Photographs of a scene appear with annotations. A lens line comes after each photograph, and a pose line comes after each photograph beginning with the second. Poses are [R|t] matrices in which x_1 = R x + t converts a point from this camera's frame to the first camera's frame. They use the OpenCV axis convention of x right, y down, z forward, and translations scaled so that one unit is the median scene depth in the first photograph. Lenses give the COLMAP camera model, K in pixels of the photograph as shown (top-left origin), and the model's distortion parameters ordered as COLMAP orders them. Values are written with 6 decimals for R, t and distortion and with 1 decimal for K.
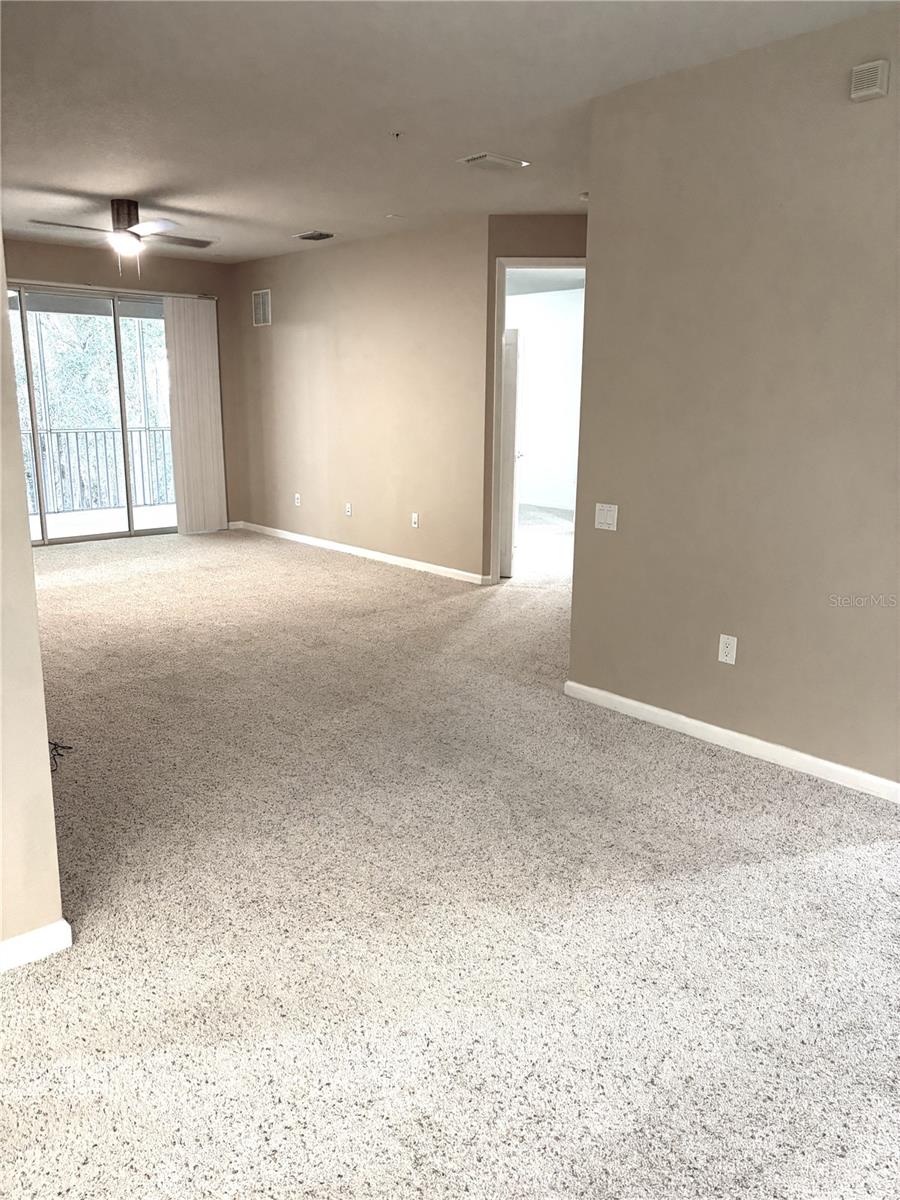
lens RADIAL K [[919.0, 0, 453.0], [0, 919.0, 597.0], [0, 0, 1]] dist [0.101554, -0.111053]
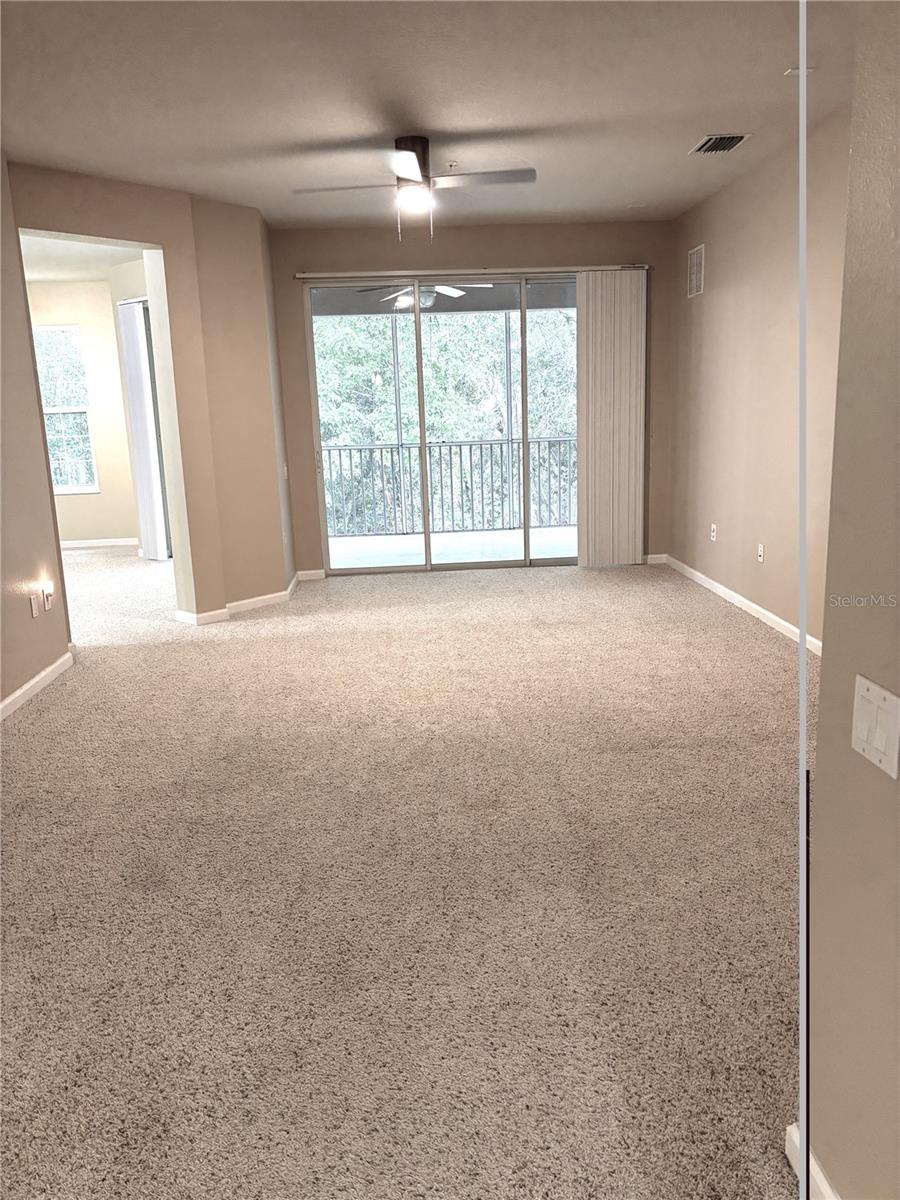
lens RADIAL K [[919.0, 0, 453.0], [0, 919.0, 597.0], [0, 0, 1]] dist [0.101554, -0.111053]
pose [[0.793020, 0.095808, -0.601615, 0.109242], [-0.097049, 0.994812, 0.030500, -0.057489], [0.601416, 0.034199, 0.798204, 0.300427]]
